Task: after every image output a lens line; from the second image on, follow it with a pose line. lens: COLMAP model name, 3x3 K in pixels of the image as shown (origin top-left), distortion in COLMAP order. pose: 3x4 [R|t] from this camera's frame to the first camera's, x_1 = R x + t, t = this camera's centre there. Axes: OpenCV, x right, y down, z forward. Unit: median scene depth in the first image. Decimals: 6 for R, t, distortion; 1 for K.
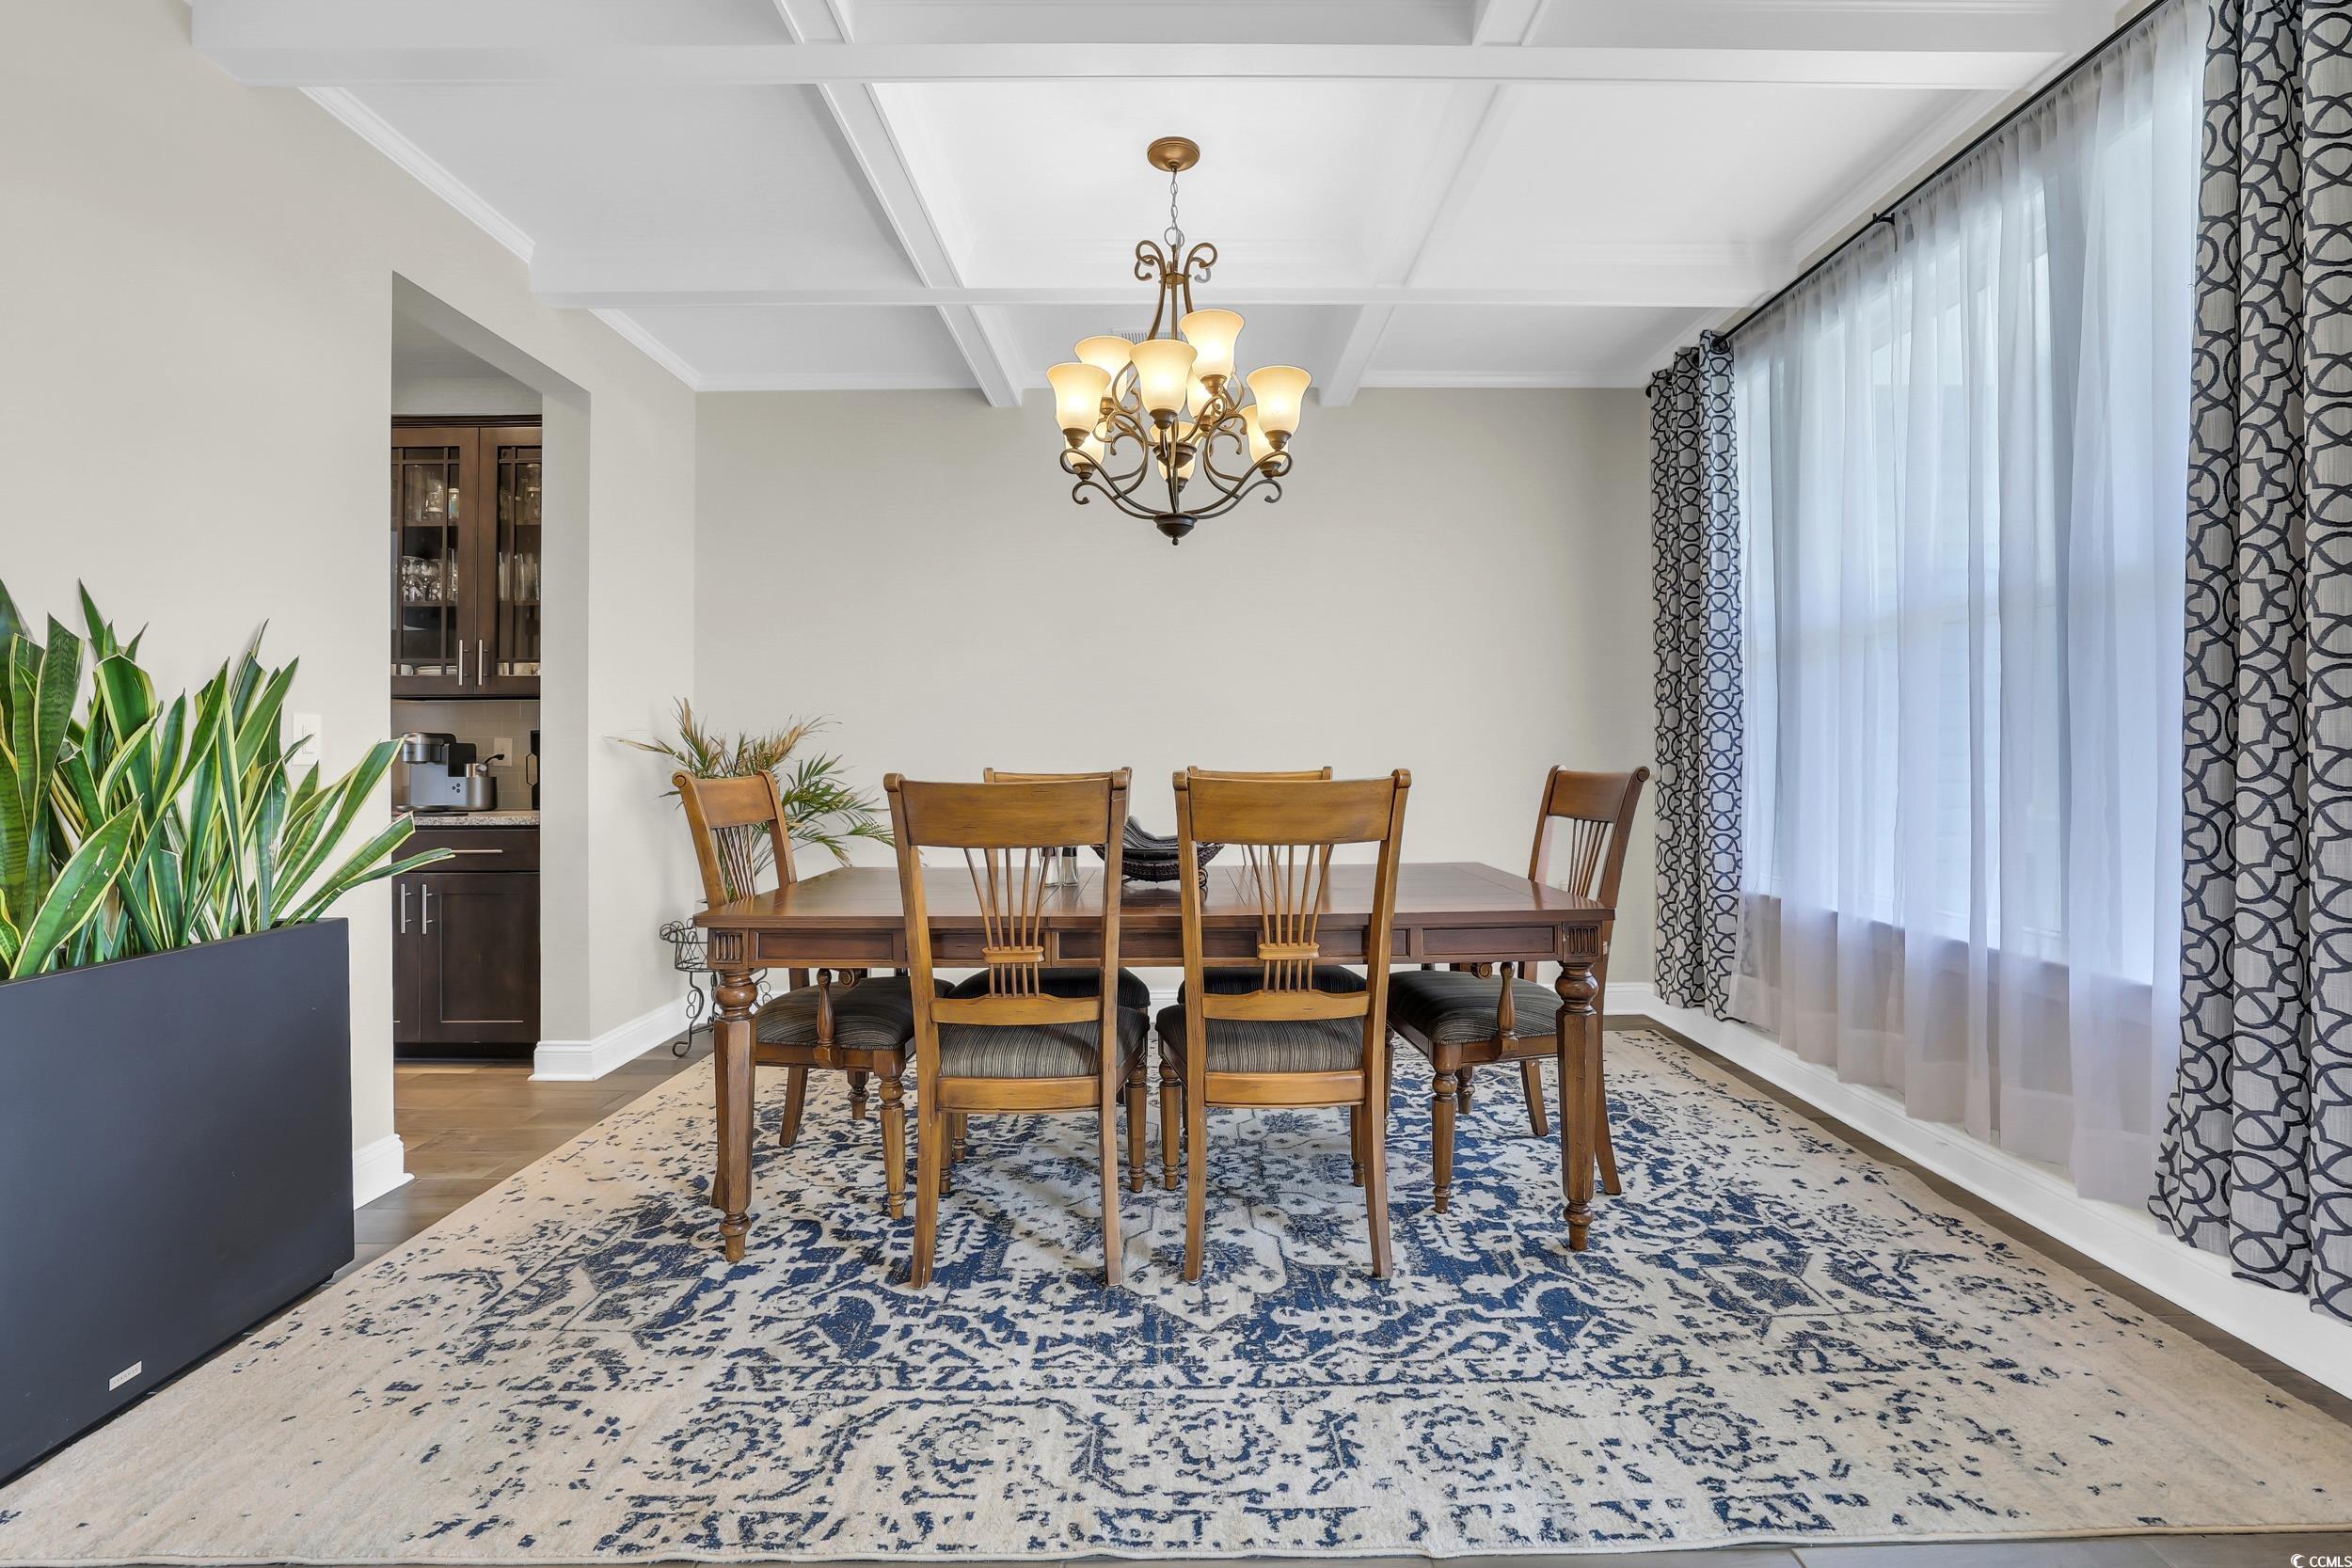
lens RADIAL K [[1019.3, 0, 1186.2], [0, 1019.3, 742.3], [0, 0, 1]] dist [-0.045308, 0.015828]
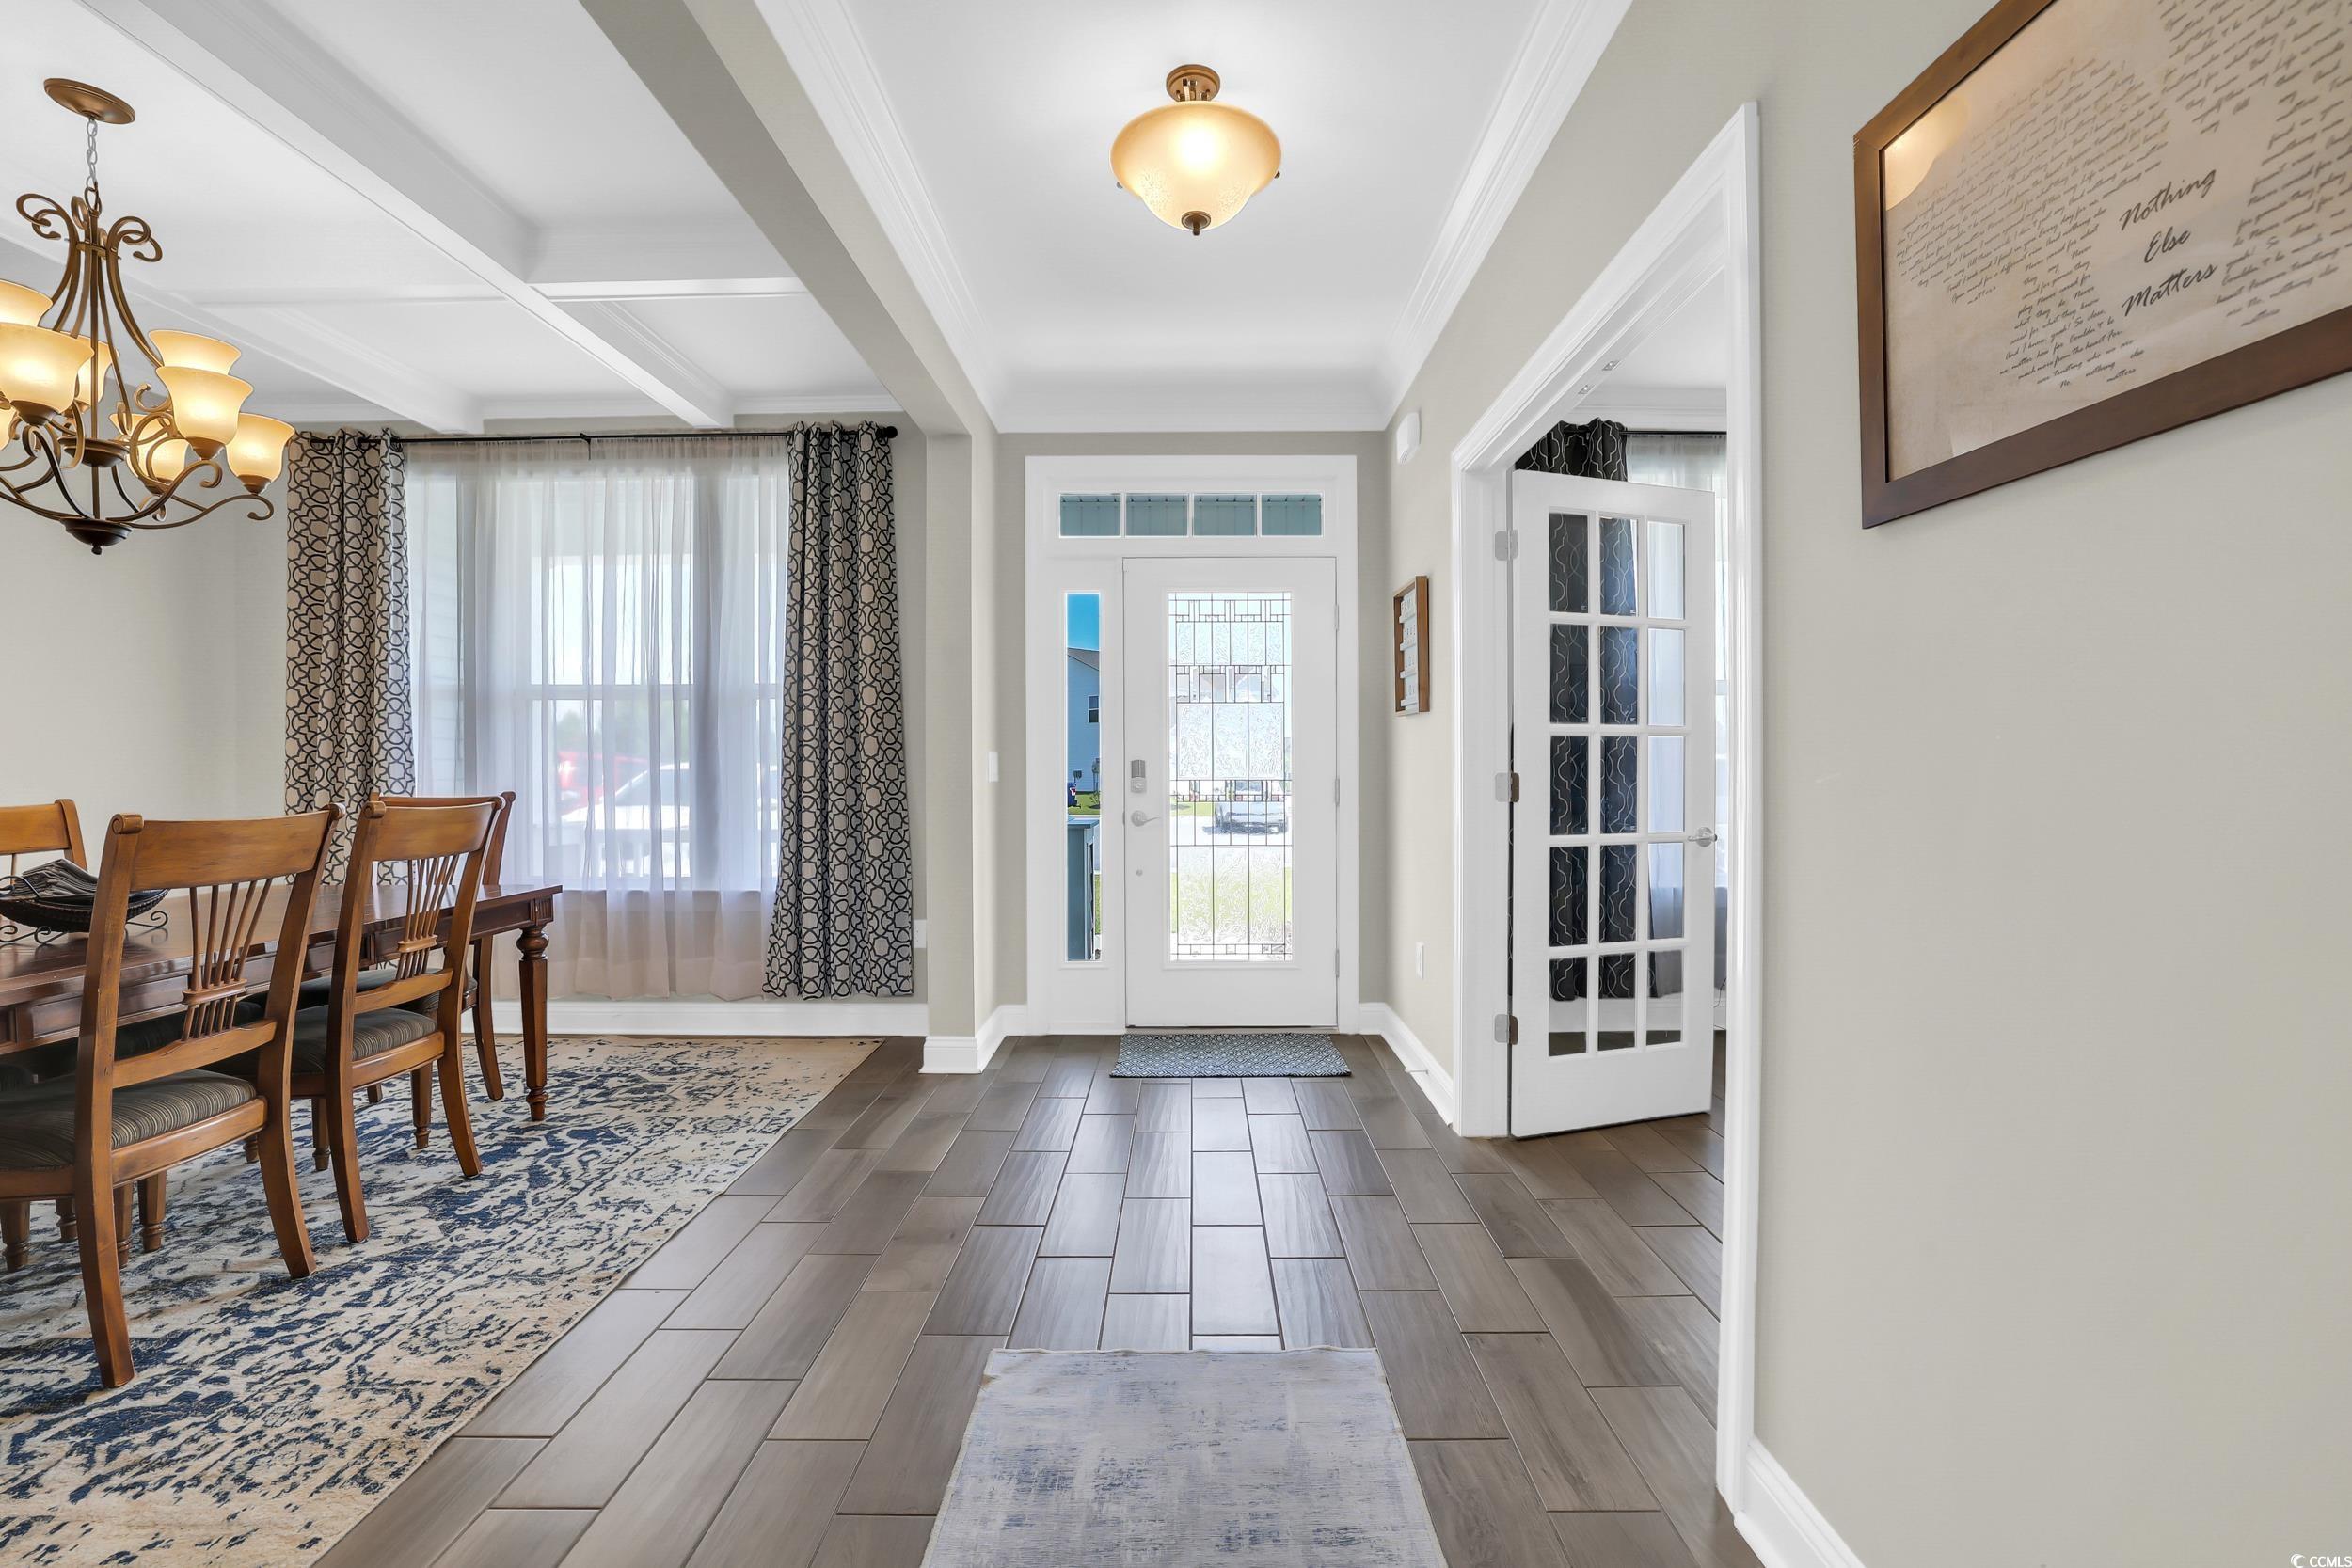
lens RADIAL K [[1021.2, 0, 1170.7], [0, 1021.2, 772.2], [0, 0, 1]] dist [-0.012405, 0.000291]
pose [[0.027178, 0.001032, 0.999630, -1.220047], [-0.011944, 0.999928, -0.000707, -0.017406], [-0.999559, -0.011921, 0.027189, 0.044355]]
